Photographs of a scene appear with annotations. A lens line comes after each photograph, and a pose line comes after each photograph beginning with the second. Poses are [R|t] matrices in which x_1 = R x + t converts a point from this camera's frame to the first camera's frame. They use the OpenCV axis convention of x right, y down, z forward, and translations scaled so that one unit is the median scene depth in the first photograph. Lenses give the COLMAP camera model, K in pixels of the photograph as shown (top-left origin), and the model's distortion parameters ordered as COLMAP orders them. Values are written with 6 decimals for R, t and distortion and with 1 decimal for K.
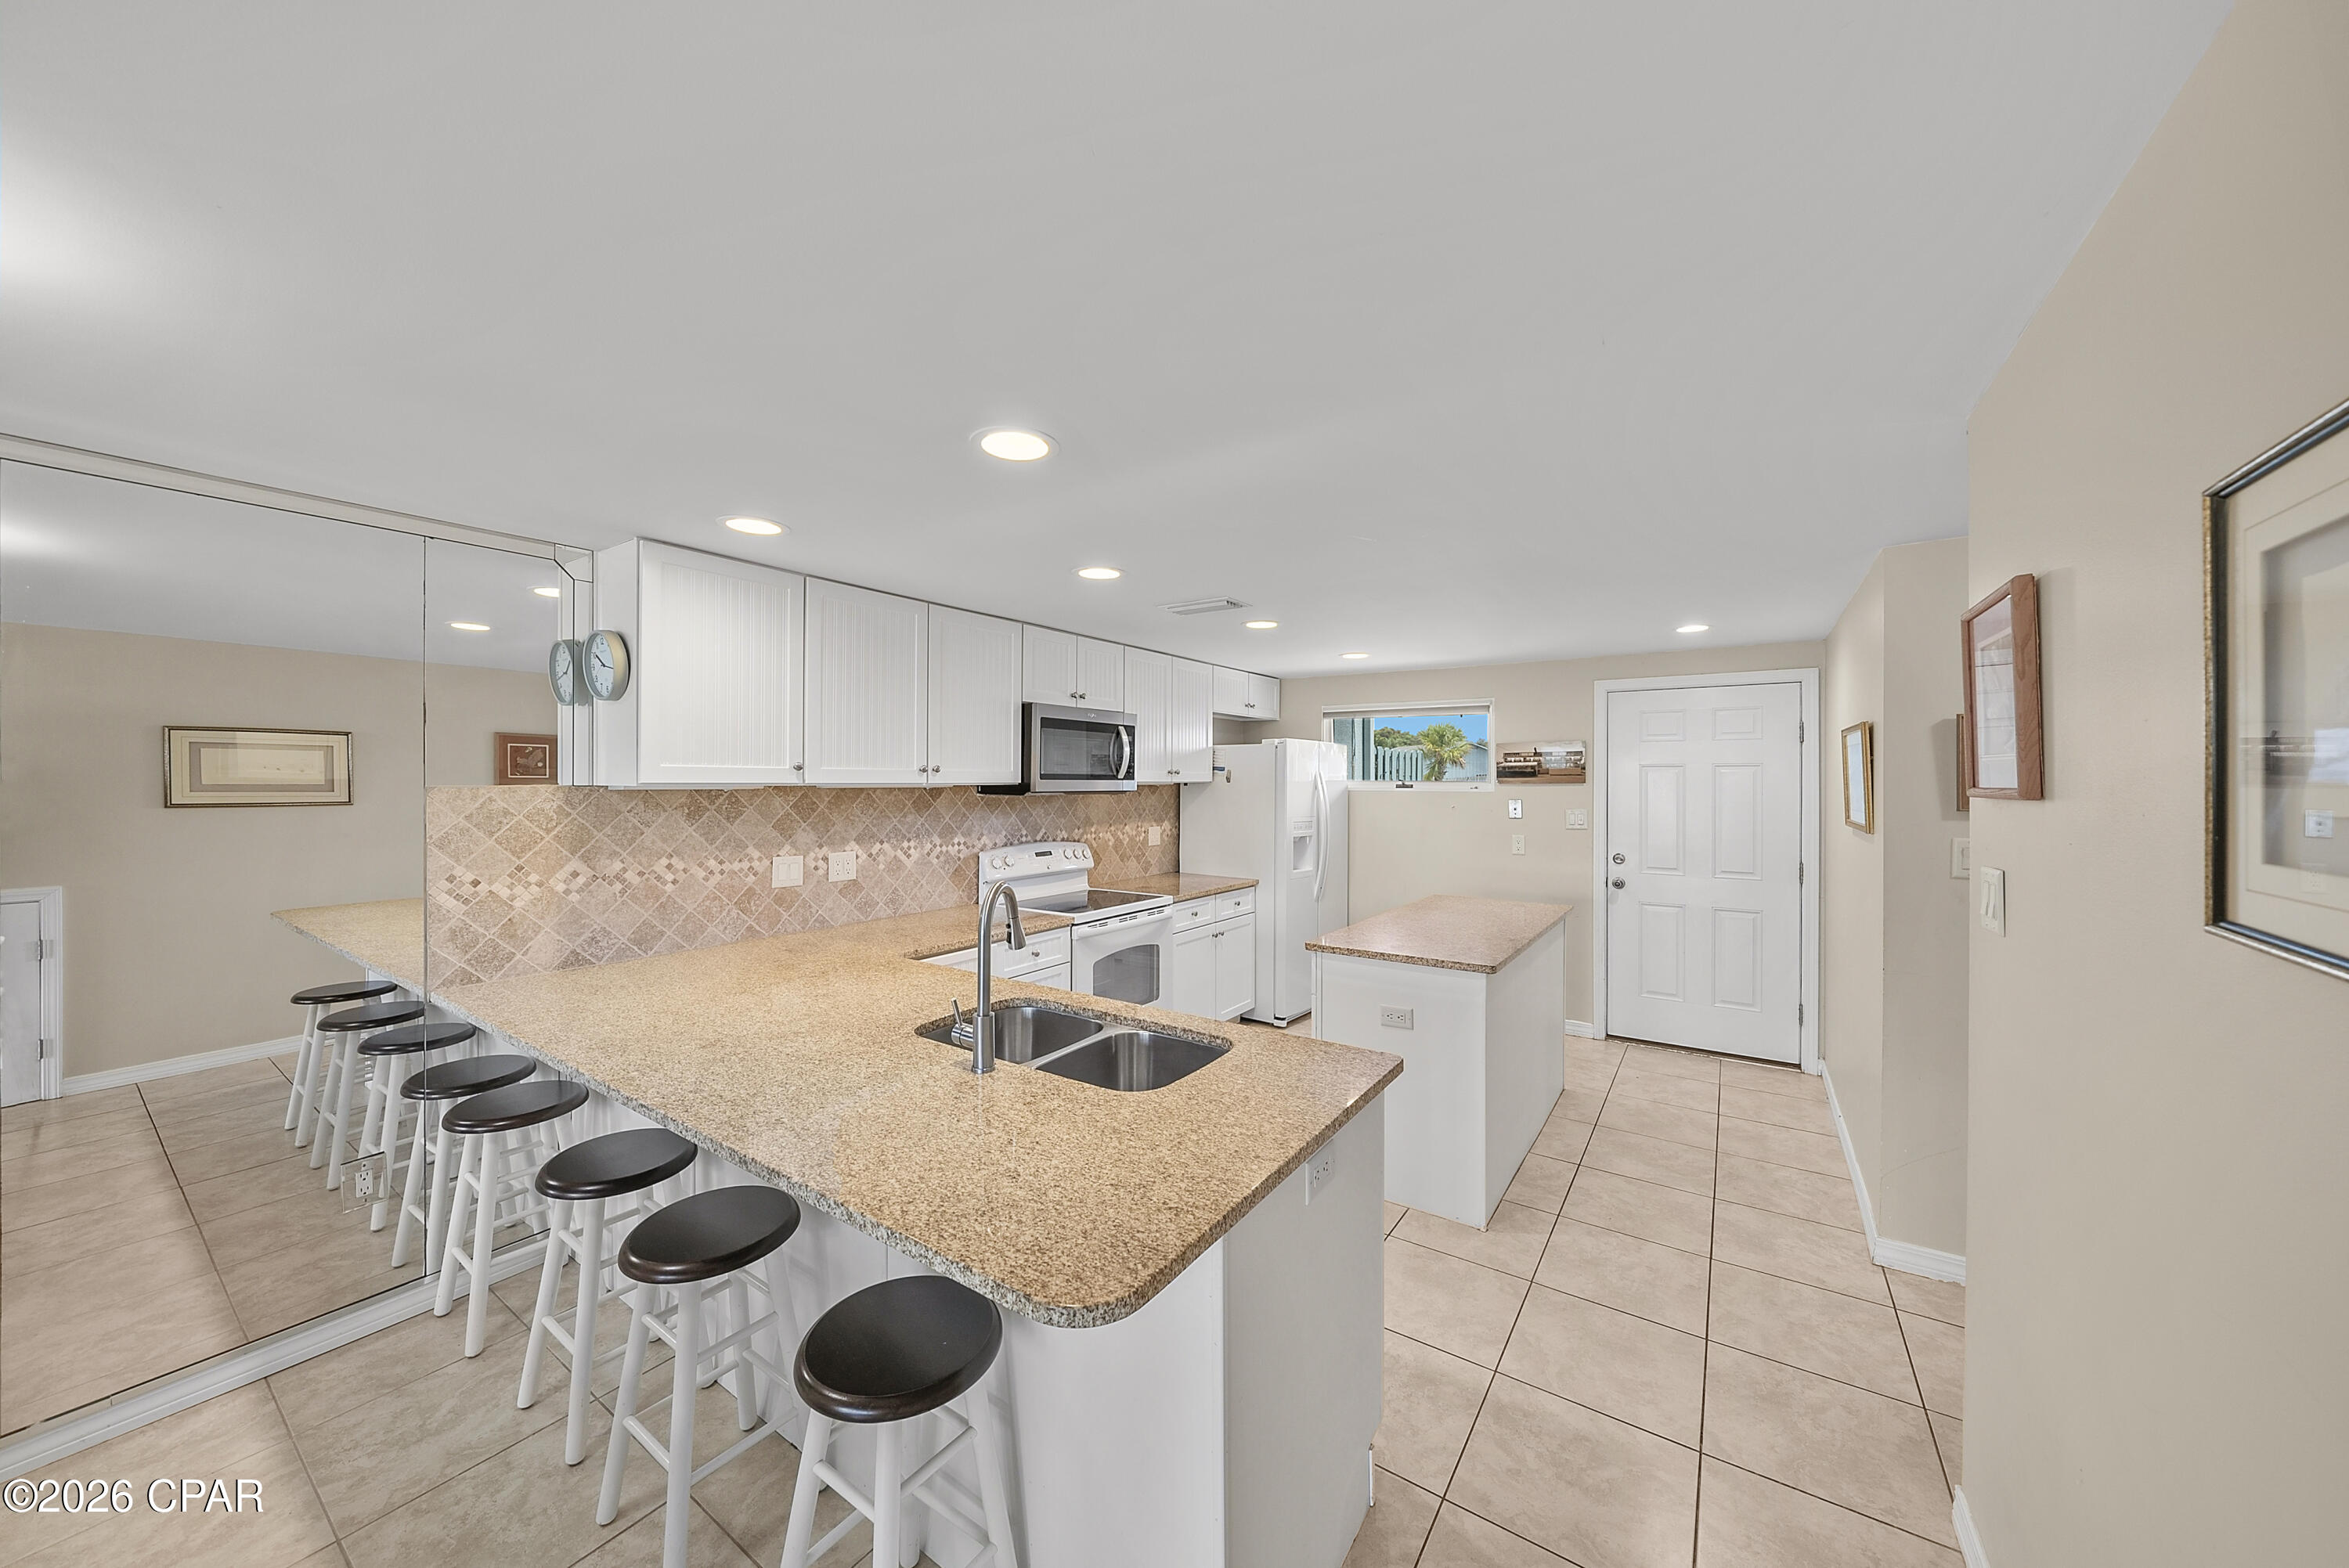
lens RADIAL K [[810.1, 0, 1183.6], [0, 810.1, 780.9], [0, 0, 1]] dist [-0.002928, -0.000099]
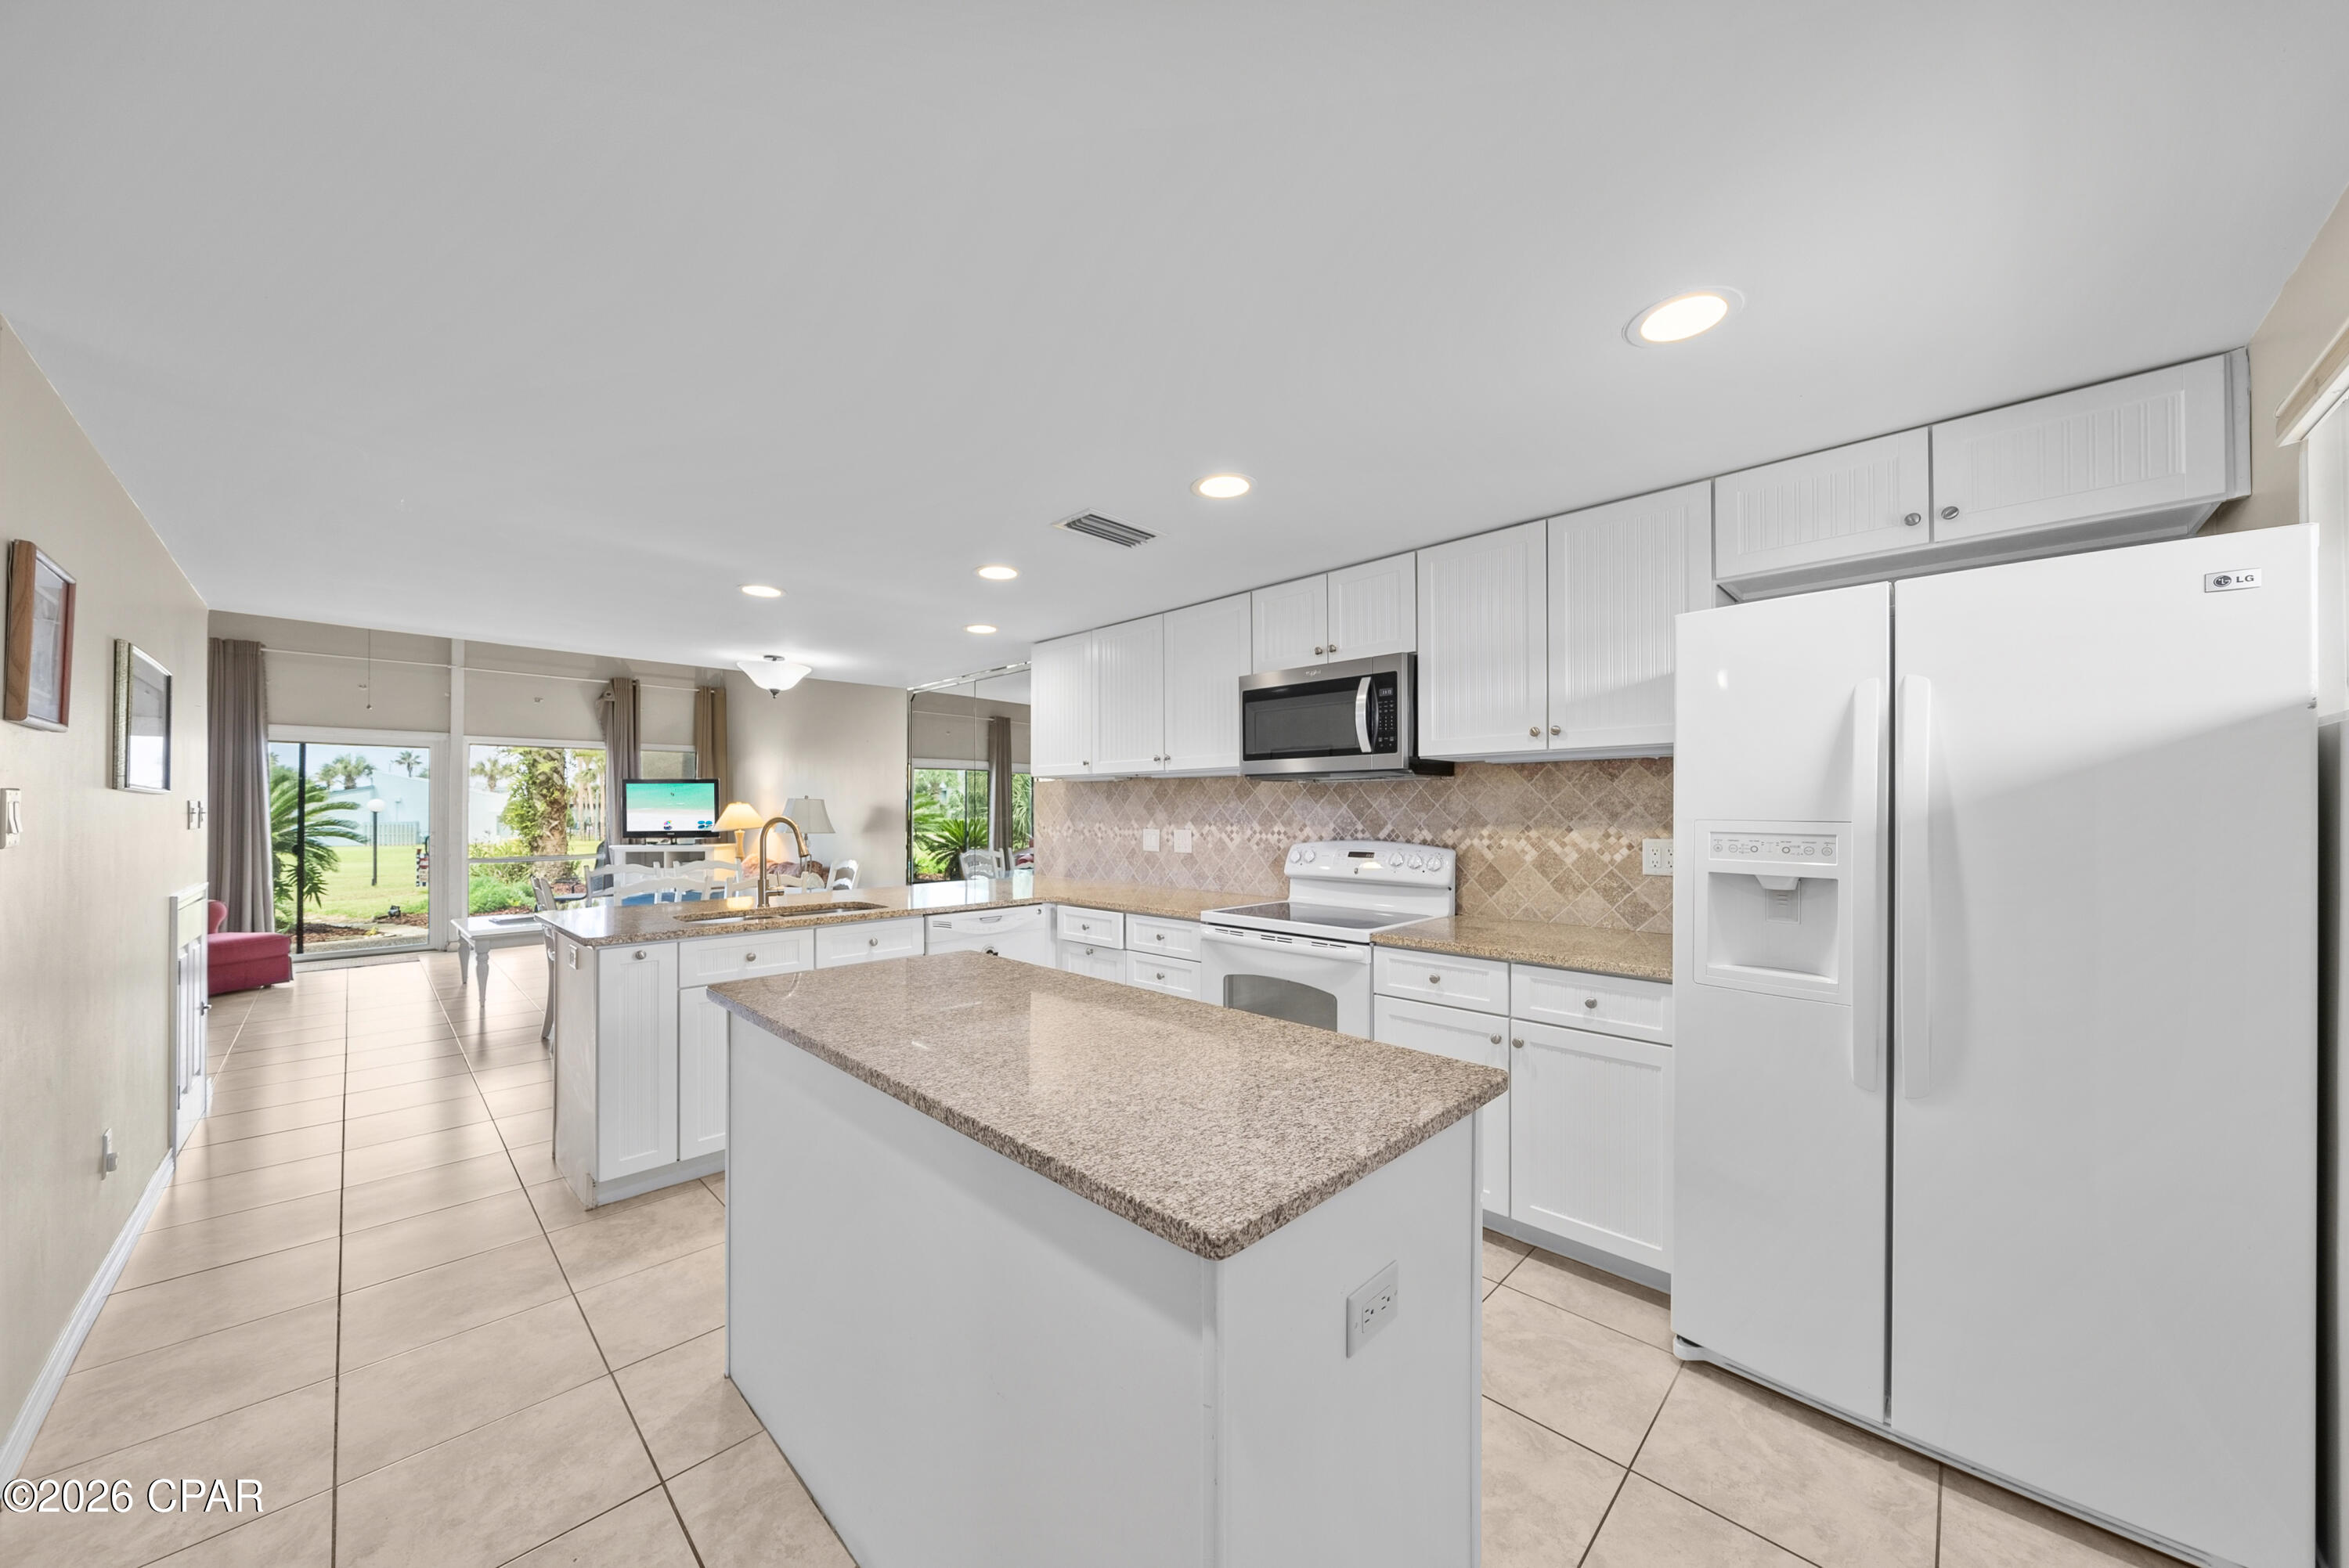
lens RADIAL K [[811.5, 0, 1181.3], [0, 811.5, 807.2], [0, 0, 1]] dist [-0.003930, 0.000056]
pose [[-0.171257, -0.008259, -0.985192, 0.742794], [-0.002418, 0.999965, -0.007962, 0.059034], [0.985223, 0.001018, -0.171271, 1.125953]]
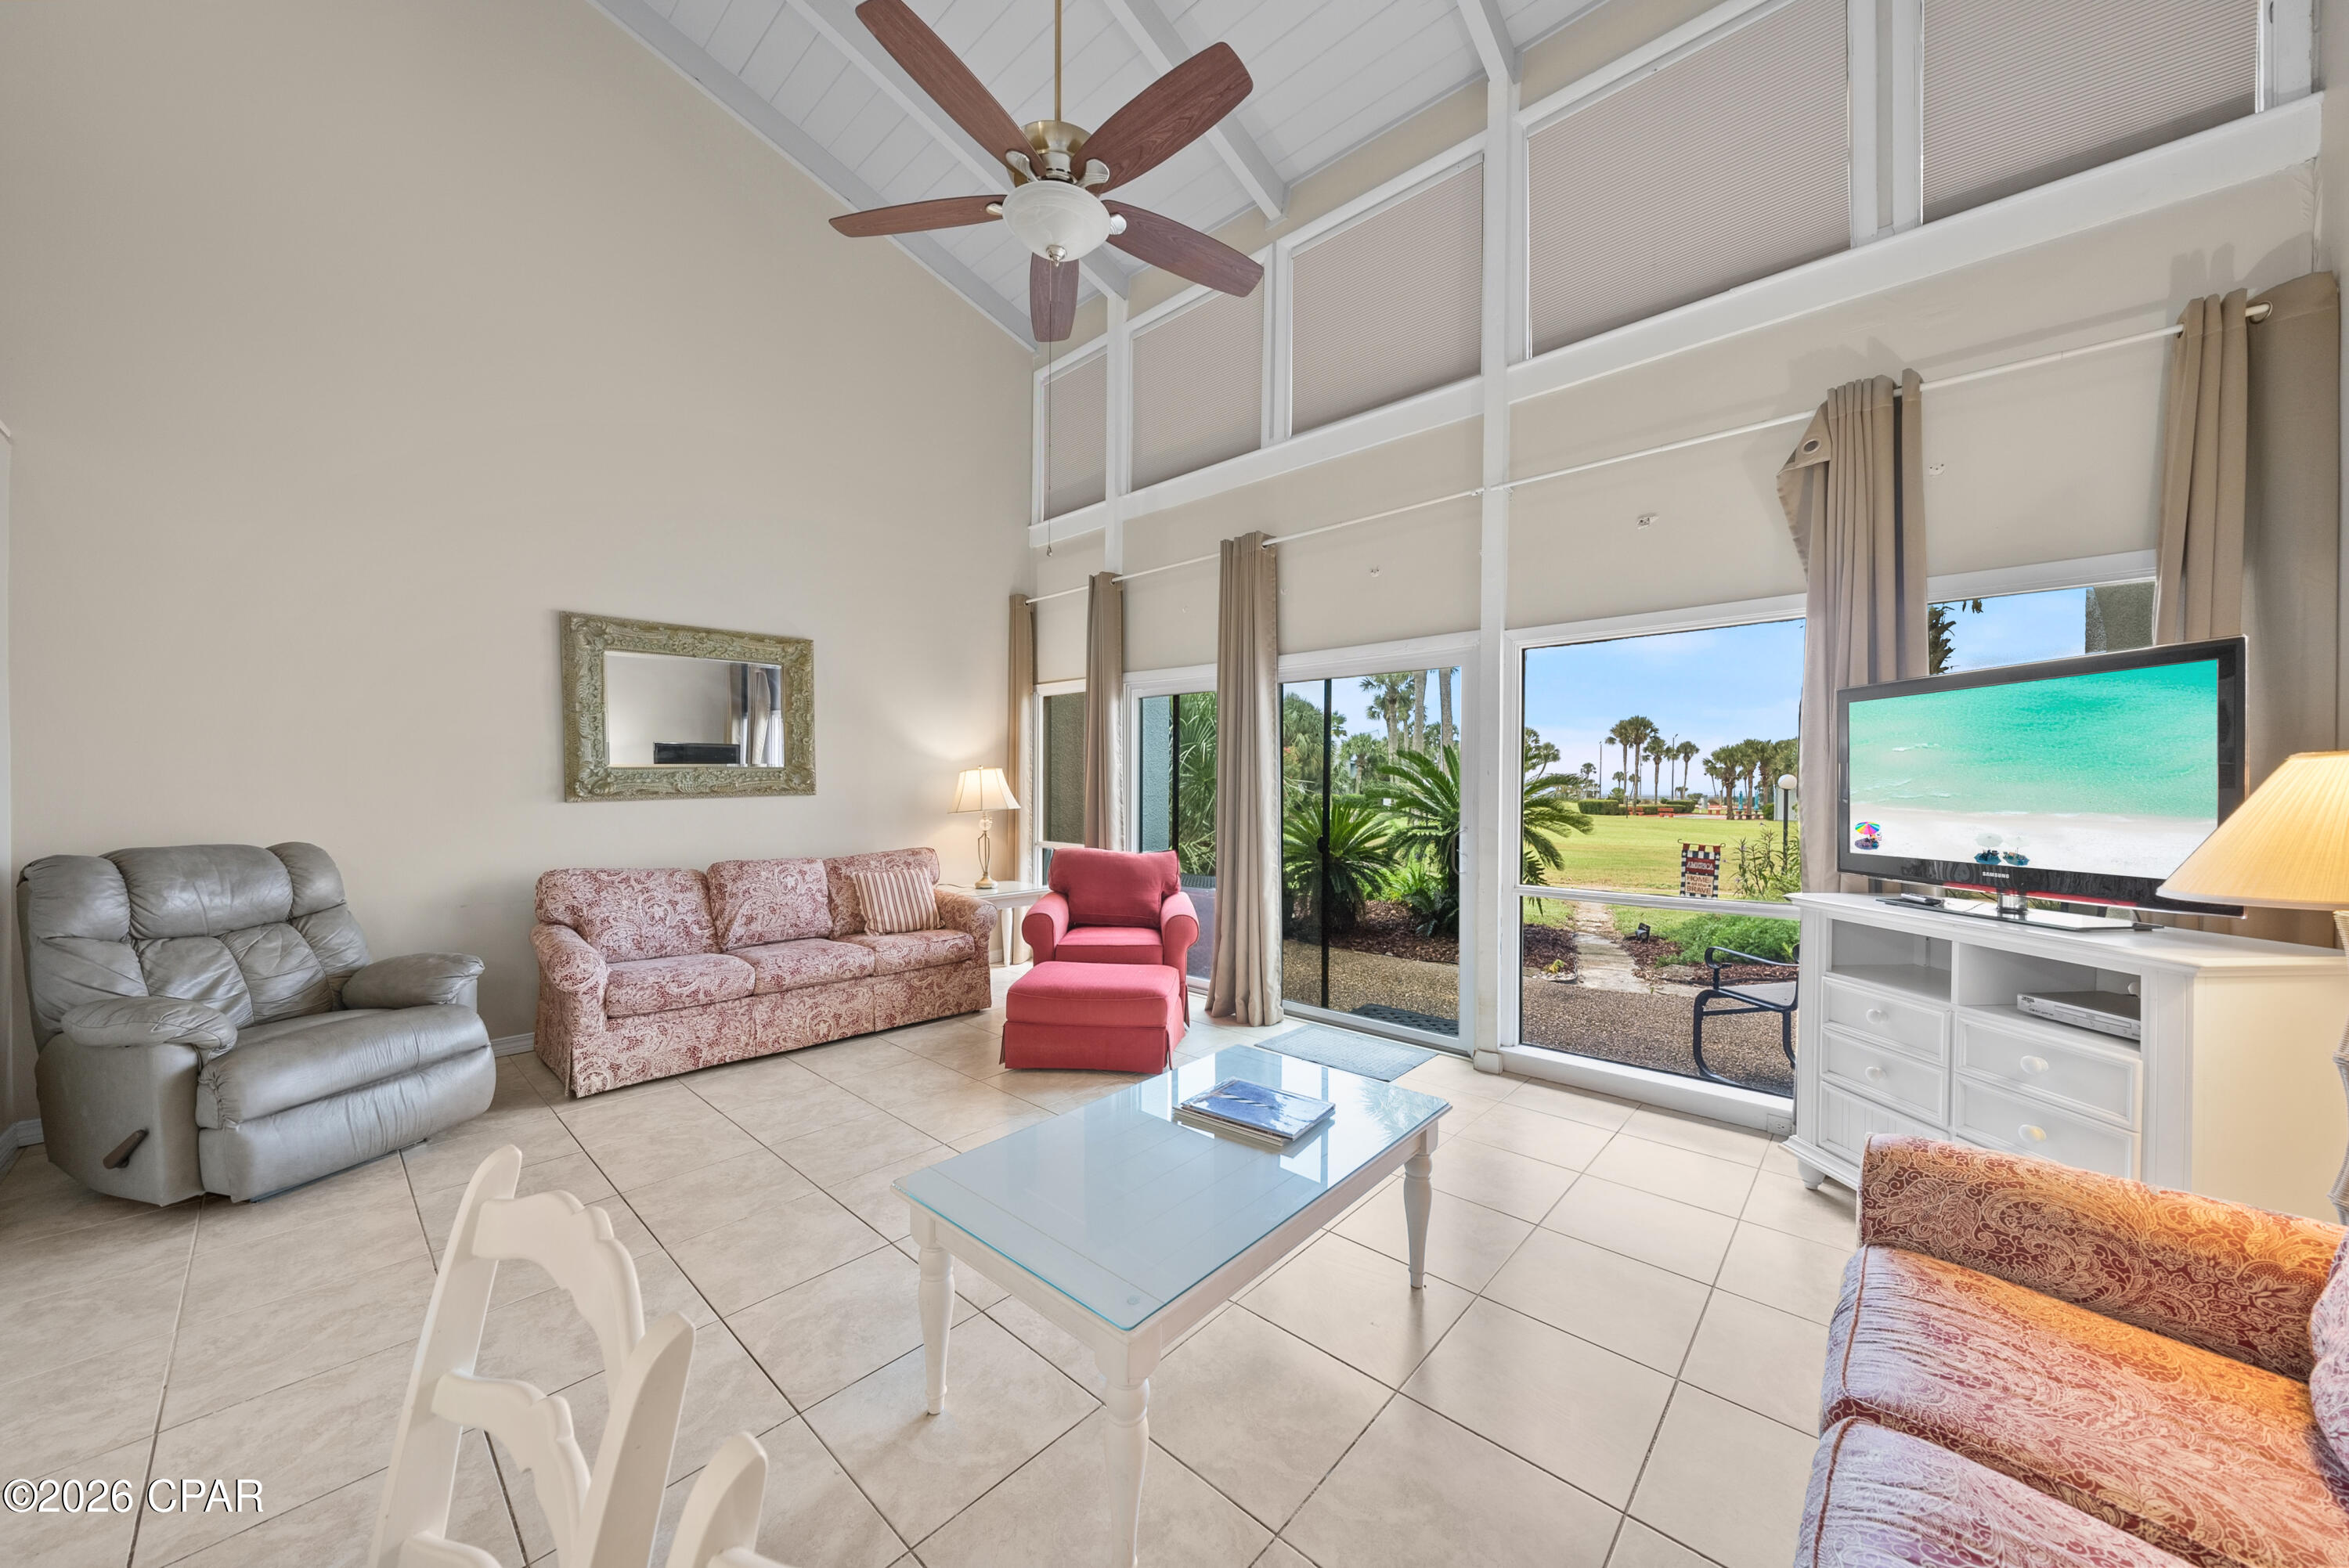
lens RADIAL K [[806.0, 0, 1182.2], [0, 806.0, 795.0], [0, 0, 1]] dist [-0.004601, -0.000145]
pose [[-0.991316, -0.010377, 0.131089, -0.754192], [-0.008555, 0.999859, 0.014455, 0.055626], [-0.131220, 0.013208, -0.991265, -0.024031]]
